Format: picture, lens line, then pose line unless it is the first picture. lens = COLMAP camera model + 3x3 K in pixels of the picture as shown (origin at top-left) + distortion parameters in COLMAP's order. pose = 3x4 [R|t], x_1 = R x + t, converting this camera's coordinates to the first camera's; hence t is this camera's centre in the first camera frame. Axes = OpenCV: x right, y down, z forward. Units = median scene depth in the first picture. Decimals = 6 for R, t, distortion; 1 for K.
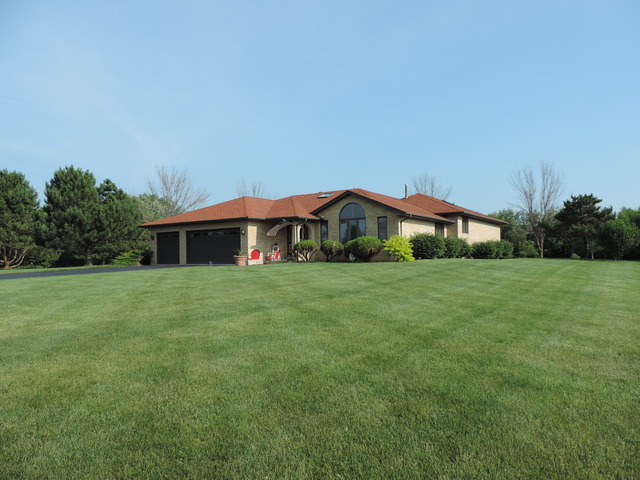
lens RADIAL K [[442.5, 0, 320.0], [0, 442.5, 240.0], [0, 0, 1]] dist [-0.007884, -0.001153]
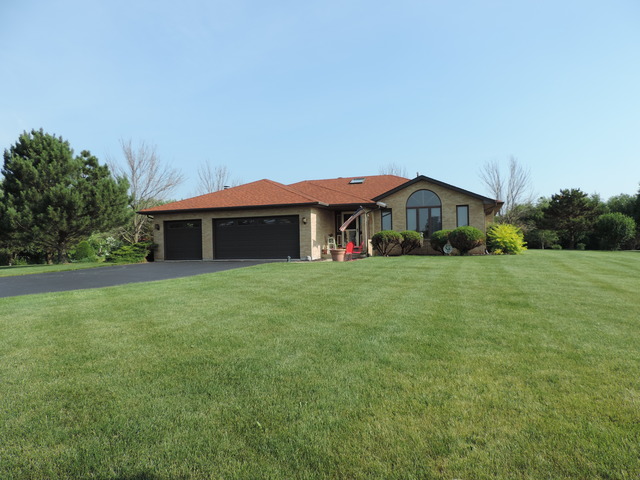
lens RADIAL K [[442.5, 0, 320.0], [0, 442.5, 240.0], [0, 0, 1]] dist [-0.007884, -0.001153]
pose [[0.963154, -0.002133, 0.268941, -0.332092], [-0.002553, 0.999851, 0.017075, 0.003984], [-0.268938, -0.017133, 0.963005, 0.170155]]
